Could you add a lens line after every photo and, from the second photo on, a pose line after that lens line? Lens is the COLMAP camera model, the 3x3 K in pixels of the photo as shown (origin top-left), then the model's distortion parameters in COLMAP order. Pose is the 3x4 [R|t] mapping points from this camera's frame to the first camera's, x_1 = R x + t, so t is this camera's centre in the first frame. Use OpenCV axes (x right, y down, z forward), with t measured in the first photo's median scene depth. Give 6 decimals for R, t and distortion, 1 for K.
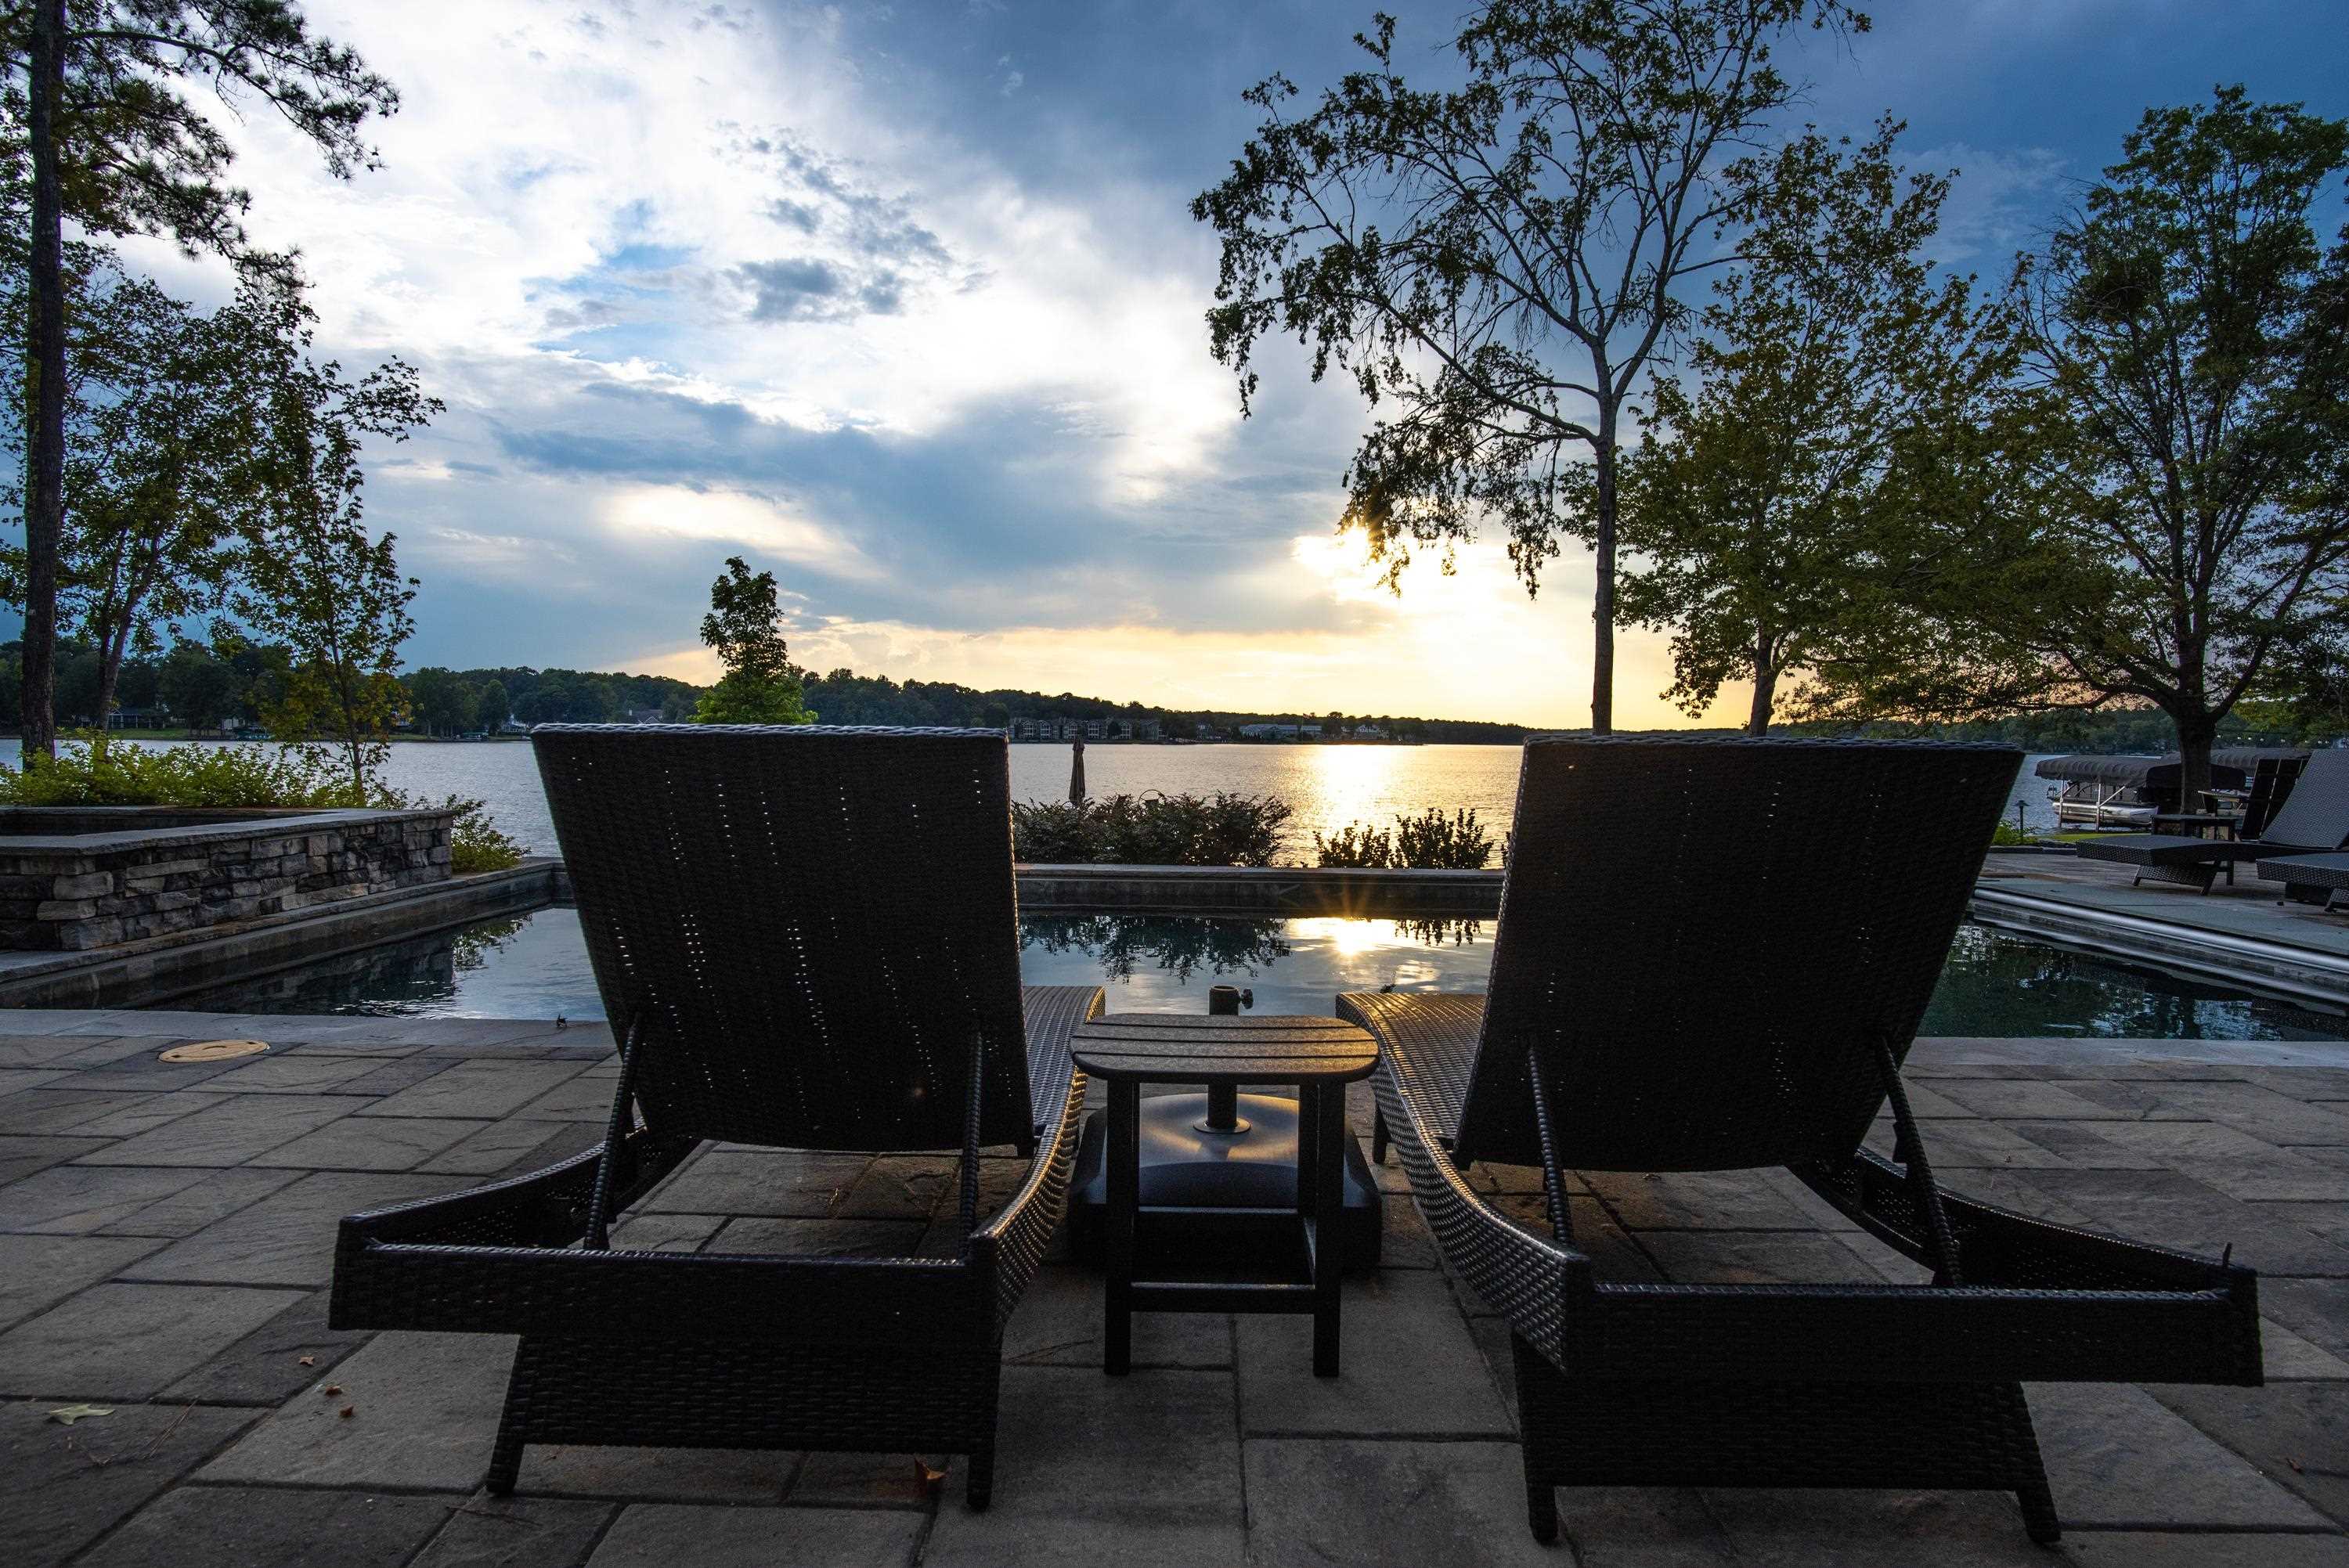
lens RADIAL K [[1383.2, 0, 1169.0], [0, 1383.2, 770.2], [0, 0, 1]] dist [-0.002701, 0.000419]
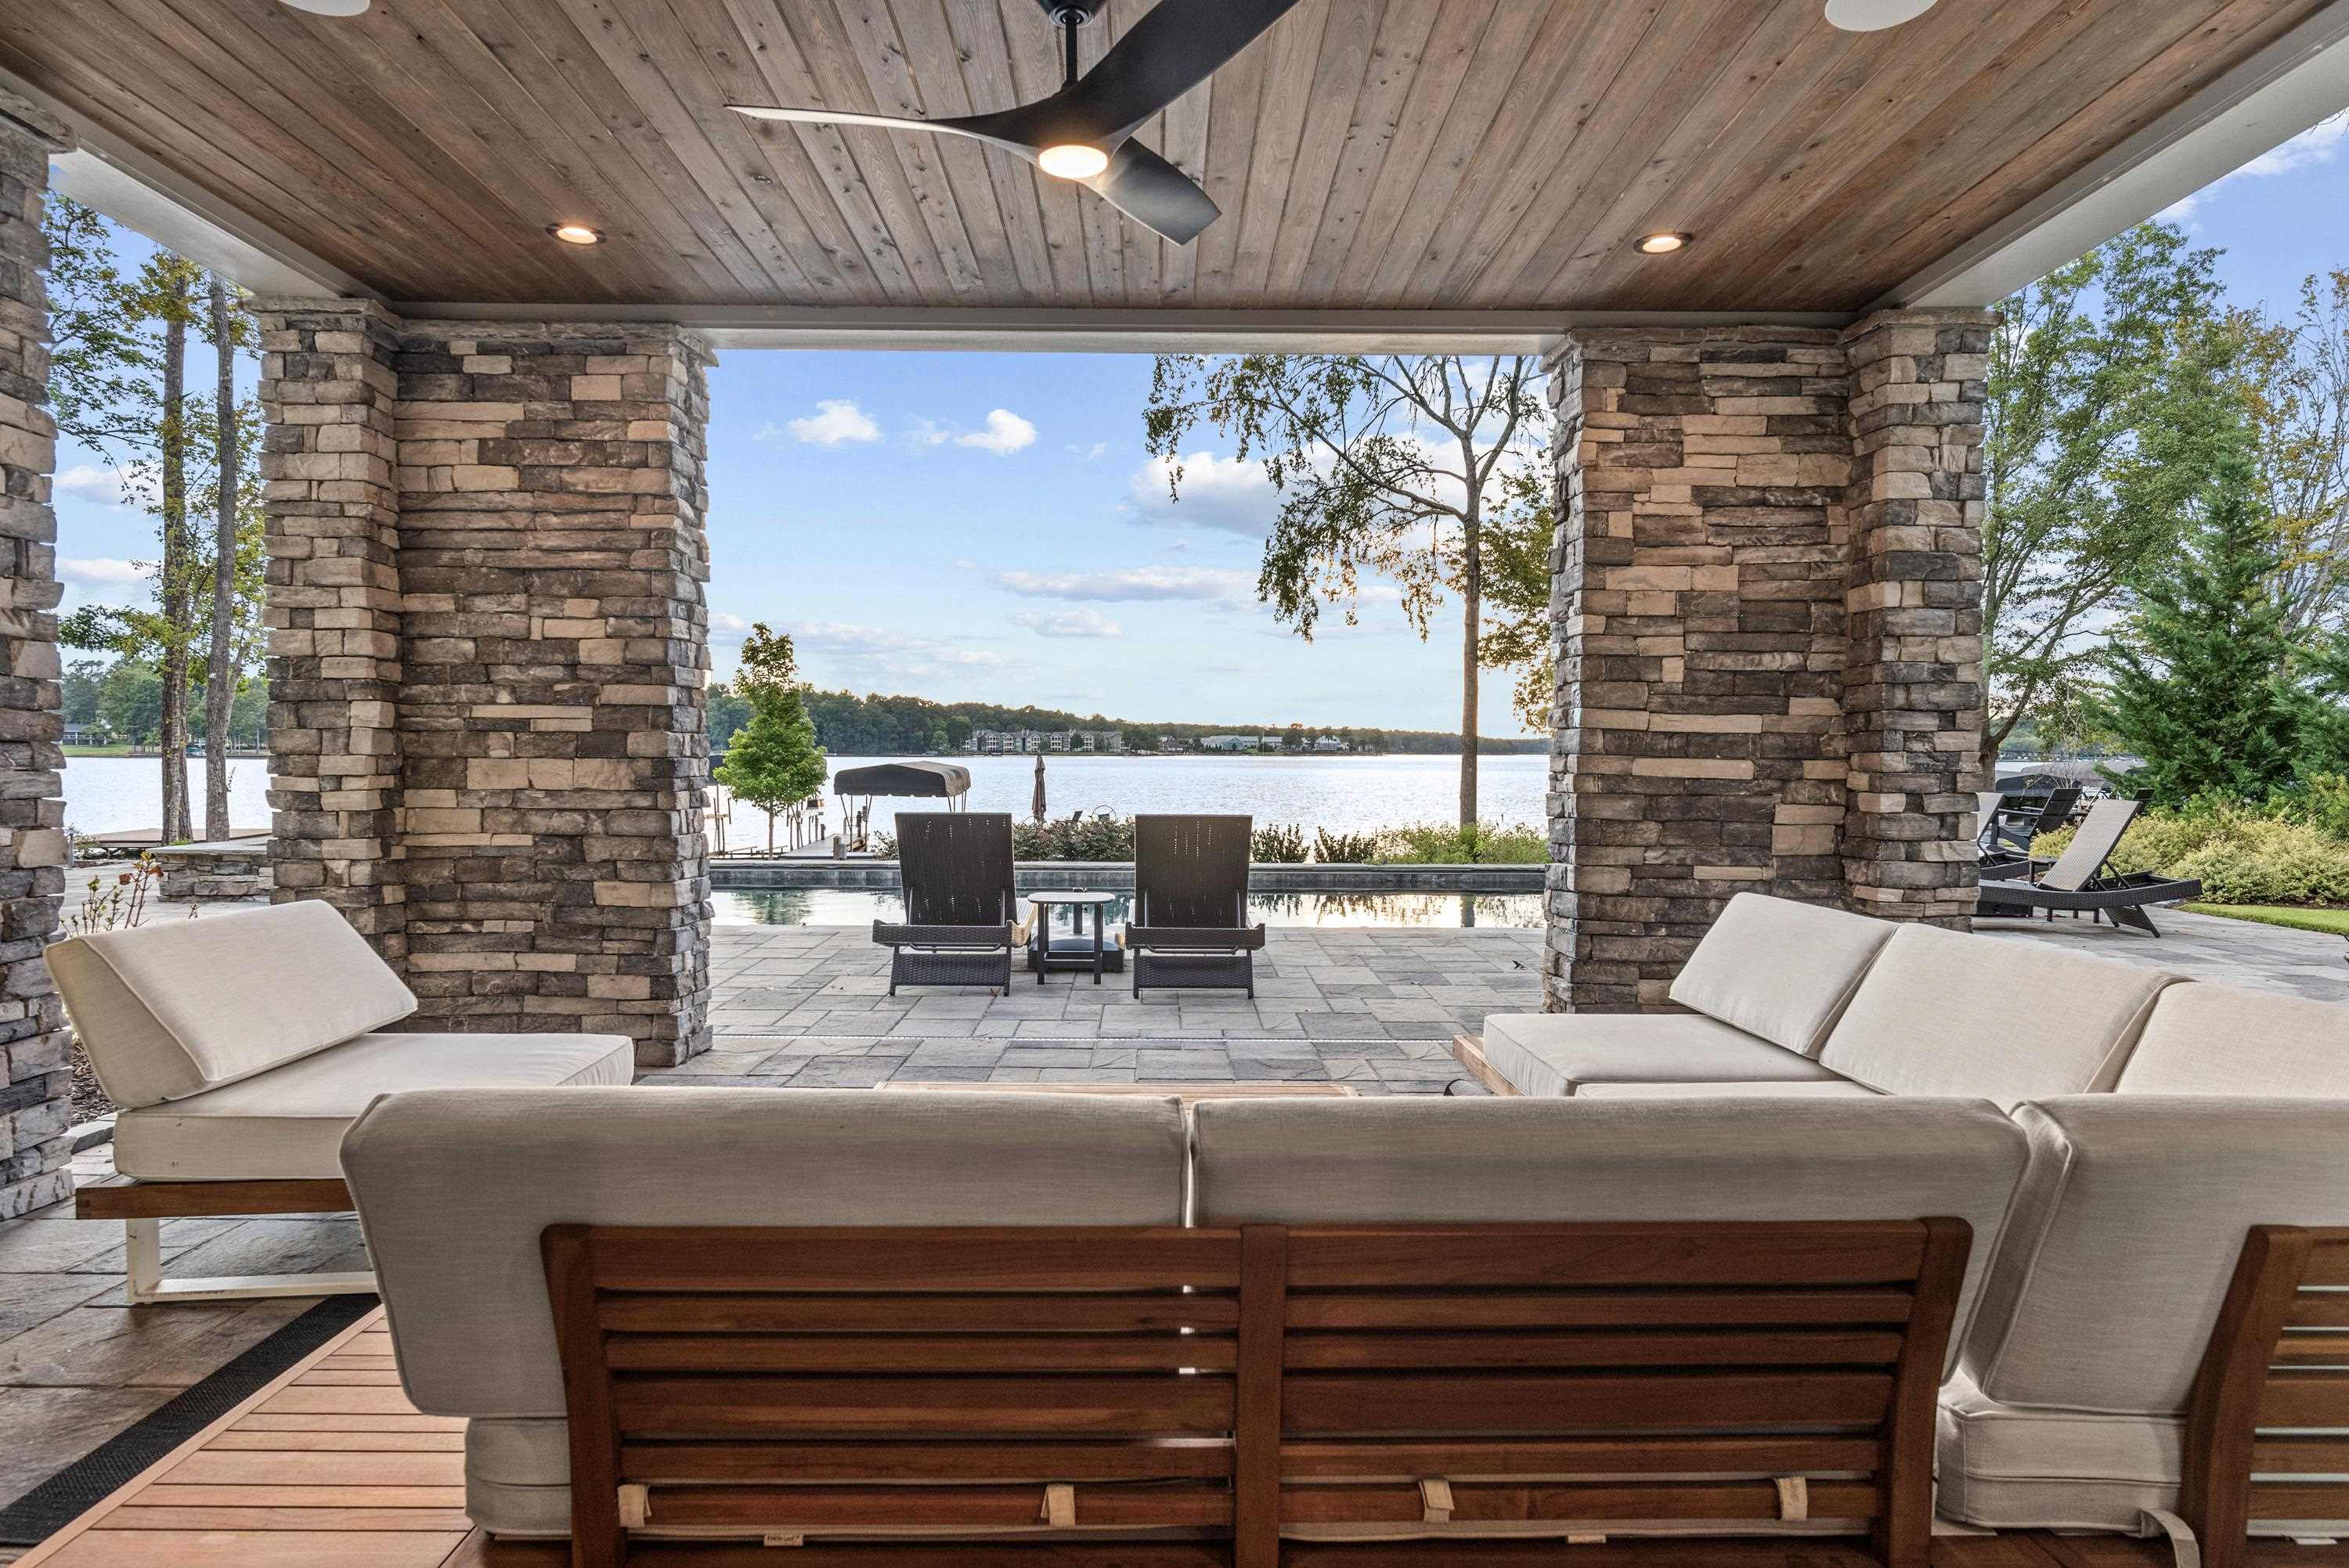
lens RADIAL K [[1383.2, 0, 1146.3], [0, 1383.2, 794.6], [0, 0, 1]] dist [-0.002701, 0.000419]
pose [[0.999933, -0.005236, 0.010311, 0.016289], [0.005144, 0.999946, 0.008981, -0.007943], [-0.010357, -0.008927, 0.999907, -0.210130]]
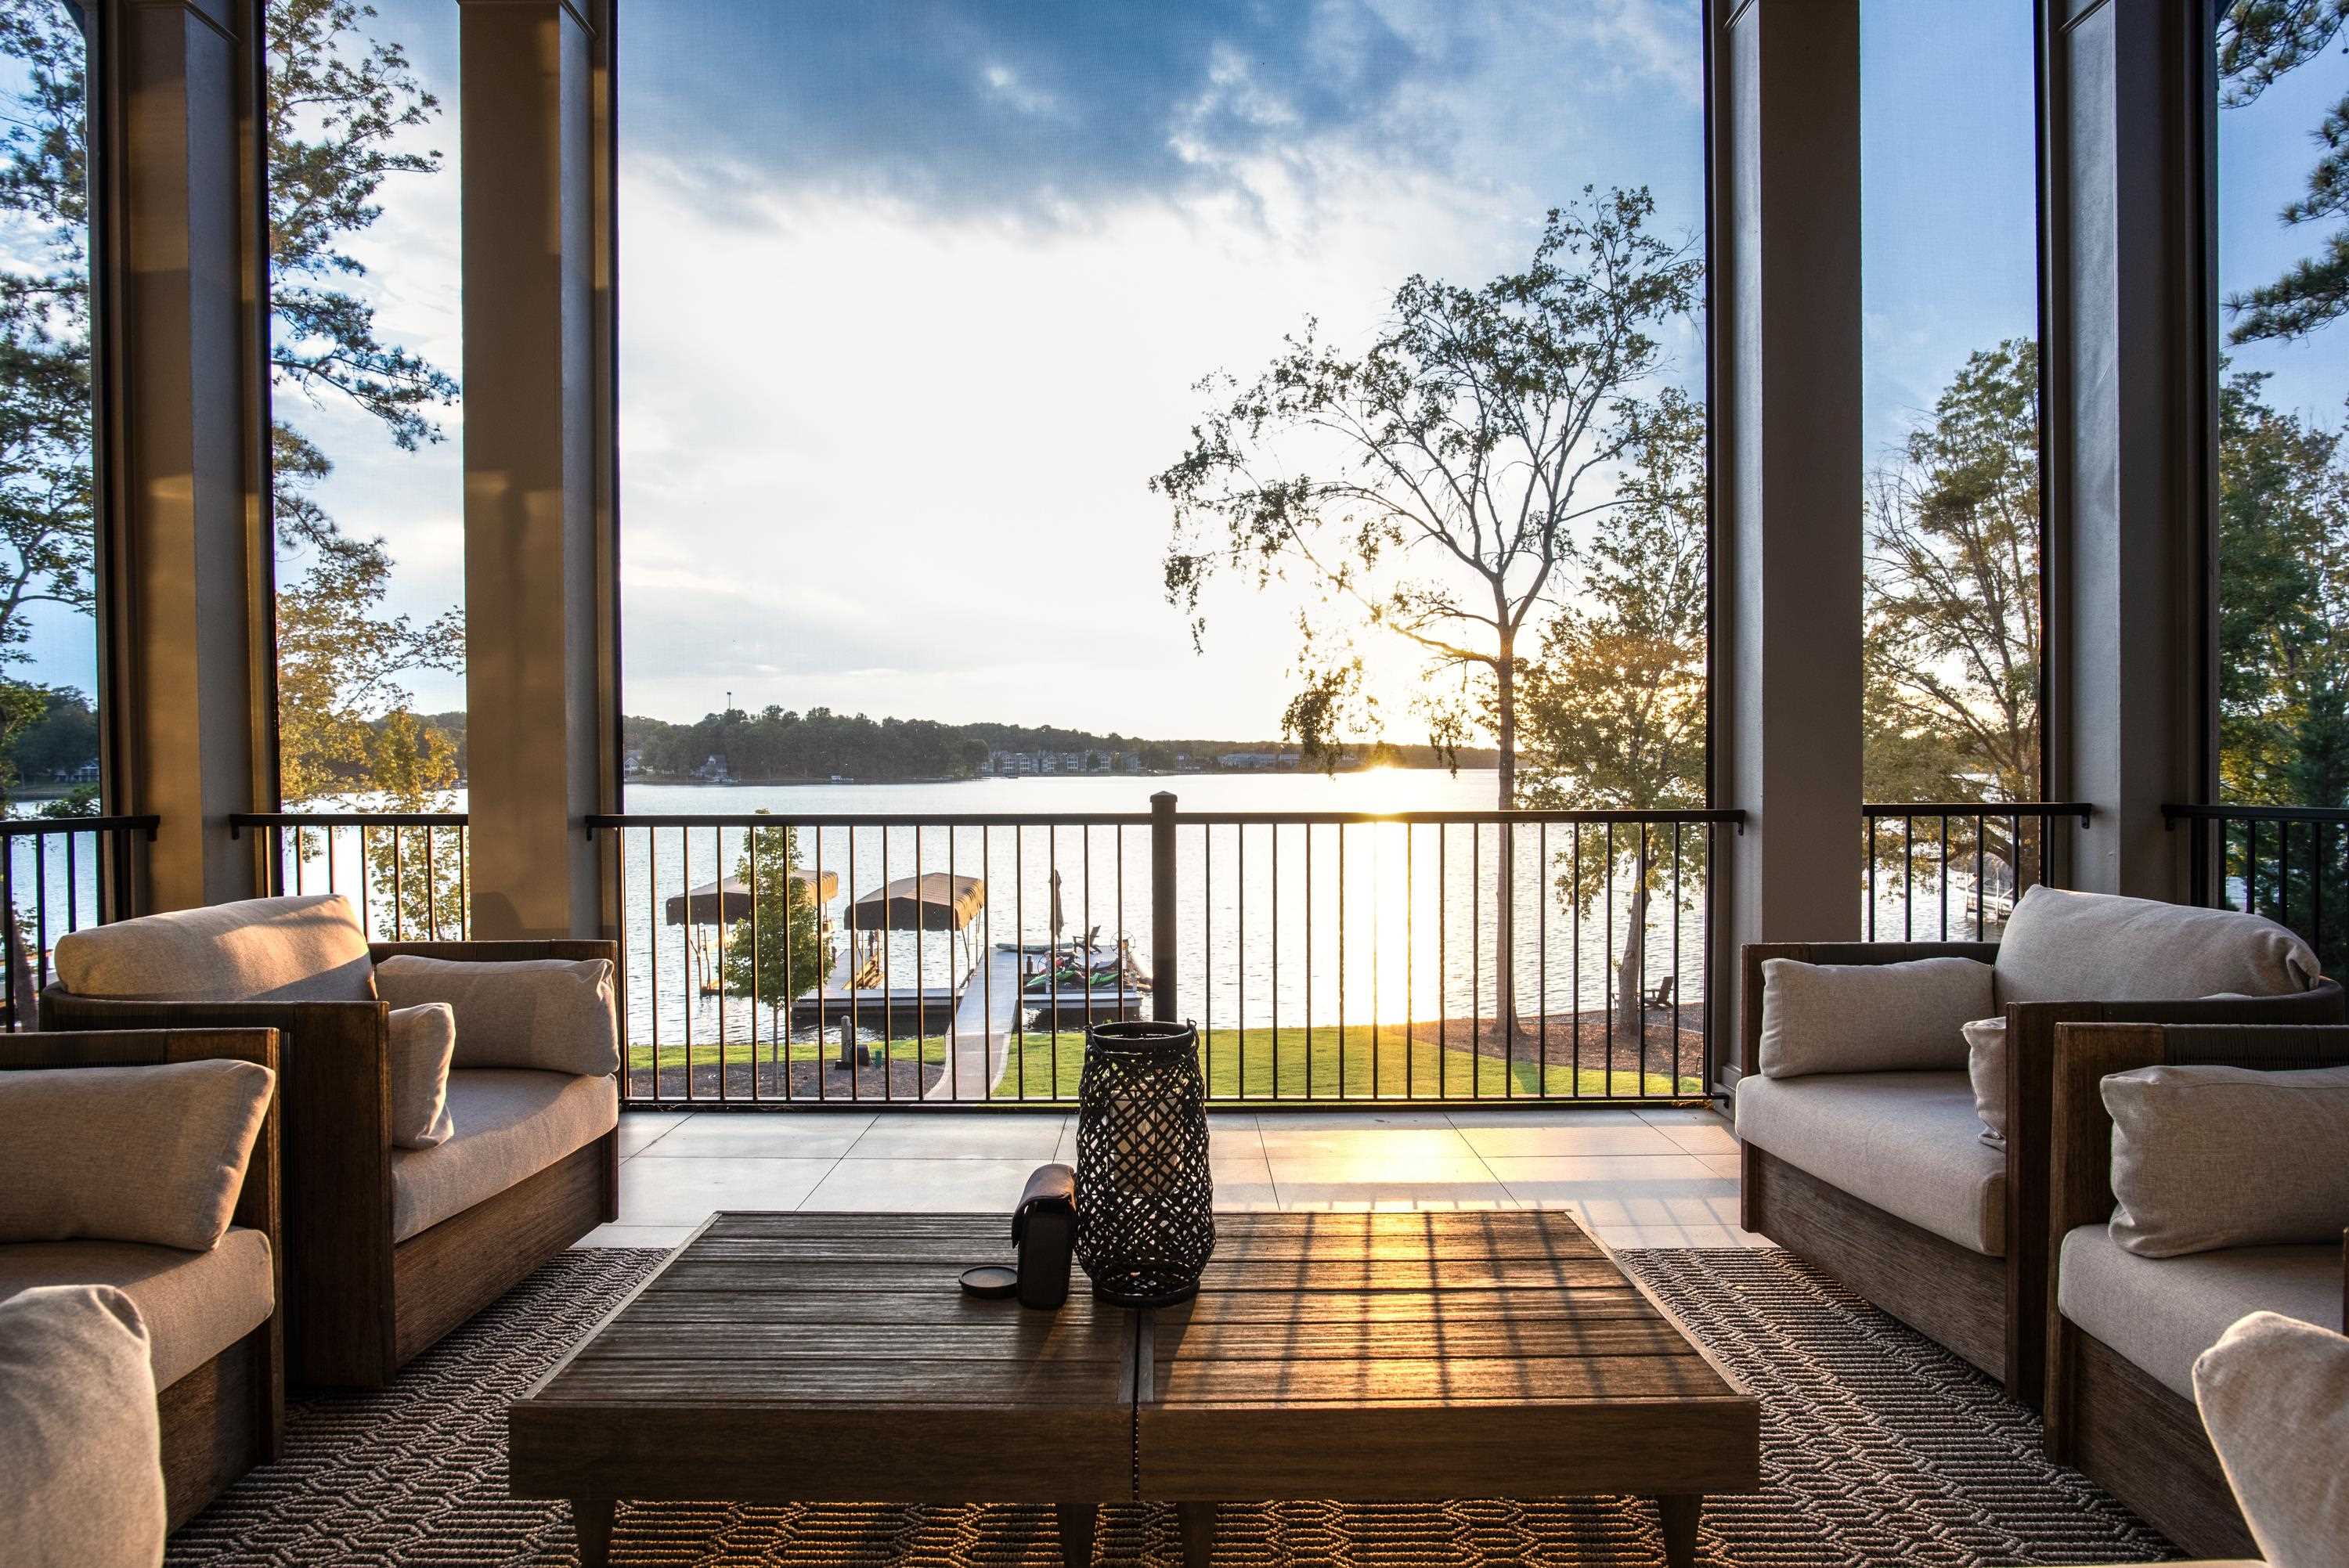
lens RADIAL K [[1383.2, 0, 1173.4], [0, 1383.2, 773.3], [0, 0, 1]] dist [-0.002701, 0.000419]
pose [[0.999726, -0.015052, 0.017904, 0.014063], [0.015347, 0.999747, -0.016429, -0.130835], [-0.017652, 0.016699, 0.999705, -0.156915]]
